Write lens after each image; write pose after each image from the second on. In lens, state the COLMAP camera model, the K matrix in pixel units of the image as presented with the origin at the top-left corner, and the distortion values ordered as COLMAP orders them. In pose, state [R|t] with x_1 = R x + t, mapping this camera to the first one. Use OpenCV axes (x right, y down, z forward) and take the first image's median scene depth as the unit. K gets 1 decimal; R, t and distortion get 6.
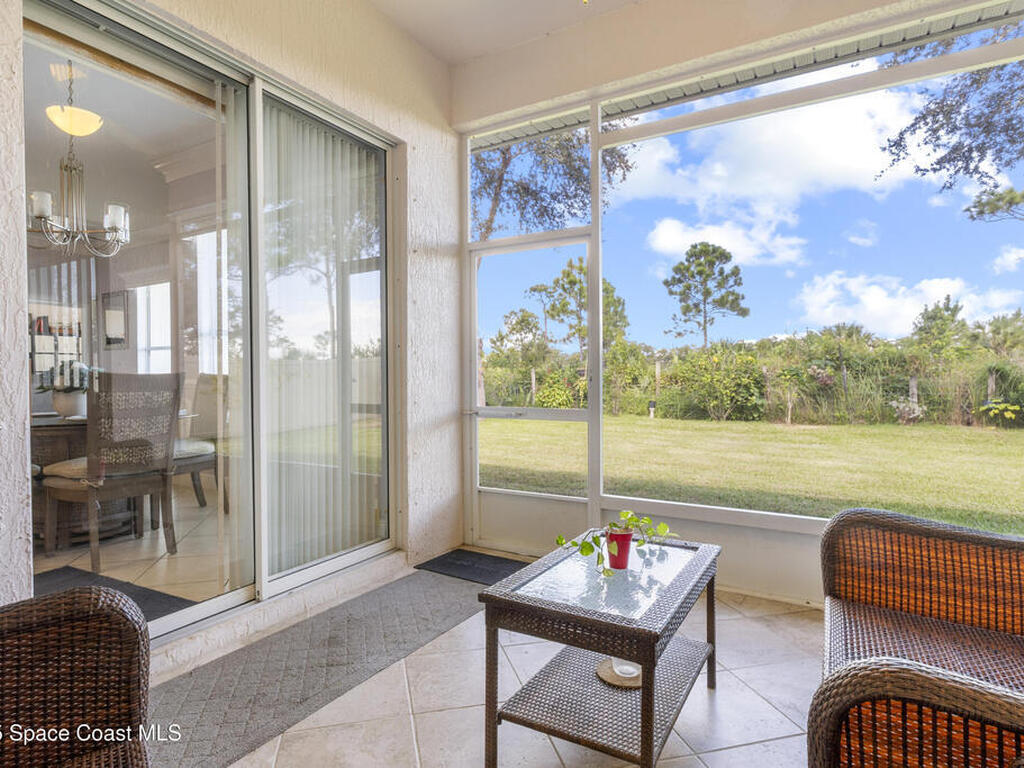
lens RADIAL K [[552.6, 0, 510.4], [0, 552.6, 384.8], [0, 0, 1]] dist [-0.003547, -0.000344]
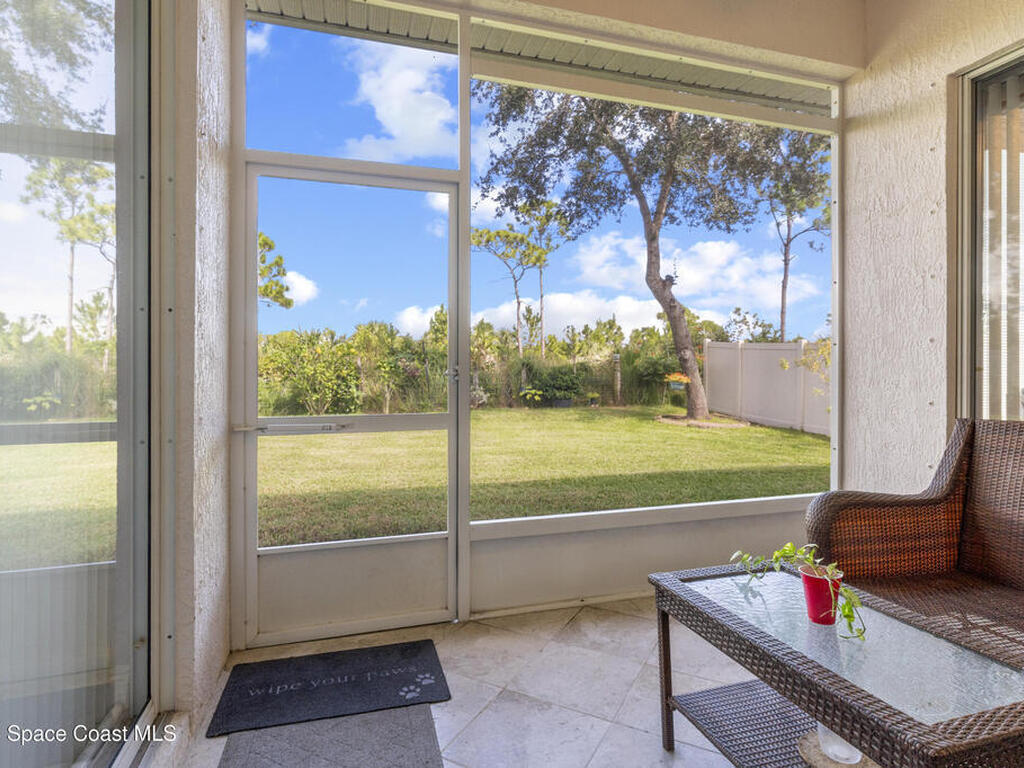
lens RADIAL K [[552.6, 0, 511.6], [0, 552.6, 377.9], [0, 0, 1]] dist [-0.003547, -0.000344]
pose [[0.680338, -0.010437, 0.732824, -0.106003], [0.009632, 0.999940, 0.005299, -0.001462], [-0.732835, 0.003453, 0.680397, 0.131521]]
